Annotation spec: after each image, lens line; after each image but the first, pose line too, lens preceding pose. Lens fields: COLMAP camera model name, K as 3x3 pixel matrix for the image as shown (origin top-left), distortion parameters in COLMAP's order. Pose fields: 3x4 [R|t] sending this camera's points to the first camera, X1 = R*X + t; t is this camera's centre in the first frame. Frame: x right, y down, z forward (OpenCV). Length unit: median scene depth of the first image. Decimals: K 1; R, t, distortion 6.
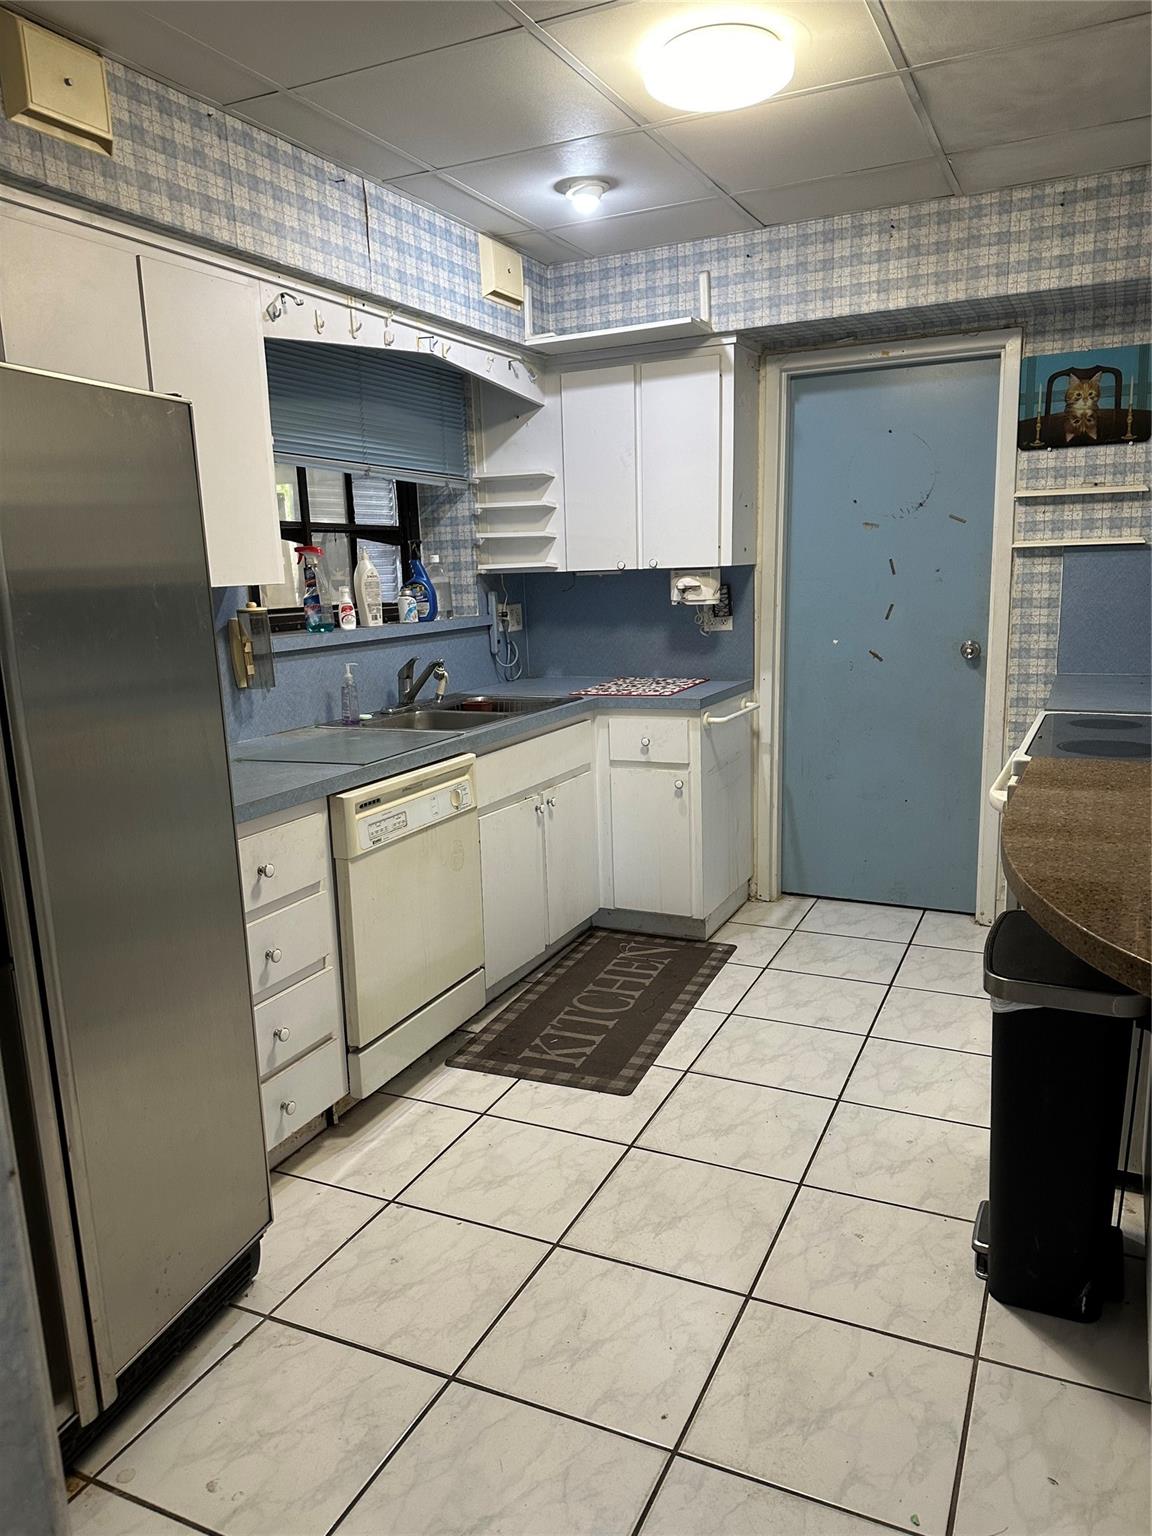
lens RADIAL K [[1086.1, 0, 576.0], [0, 1086.1, 768.0], [0, 0, 1]] dist [0.073015, -0.074237]
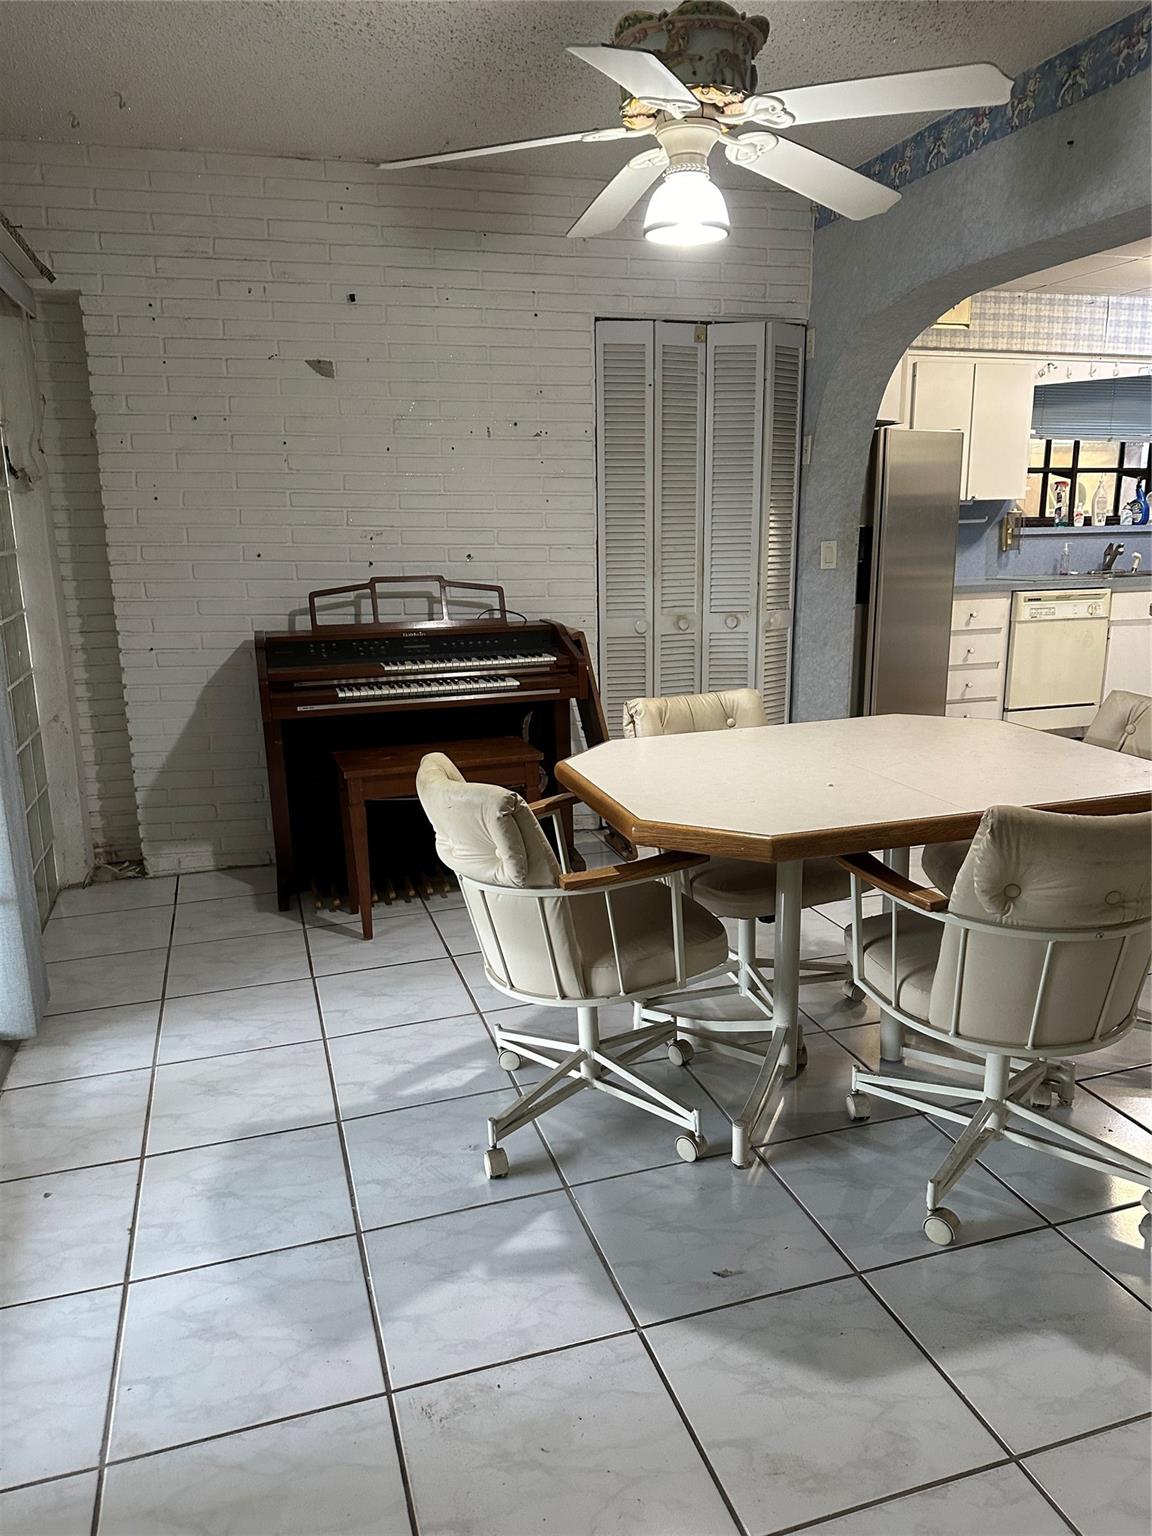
lens RADIAL K [[1064.9, 0, 569.7], [0, 1064.9, 763.4], [0, 0, 1]] dist [0.148896, -0.272650]
pose [[0.675599, 0.185023, -0.713675, 0.552626], [-0.144327, 0.982460, 0.118080, 0.161550], [0.723004, 0.023228, 0.690453, -0.816810]]
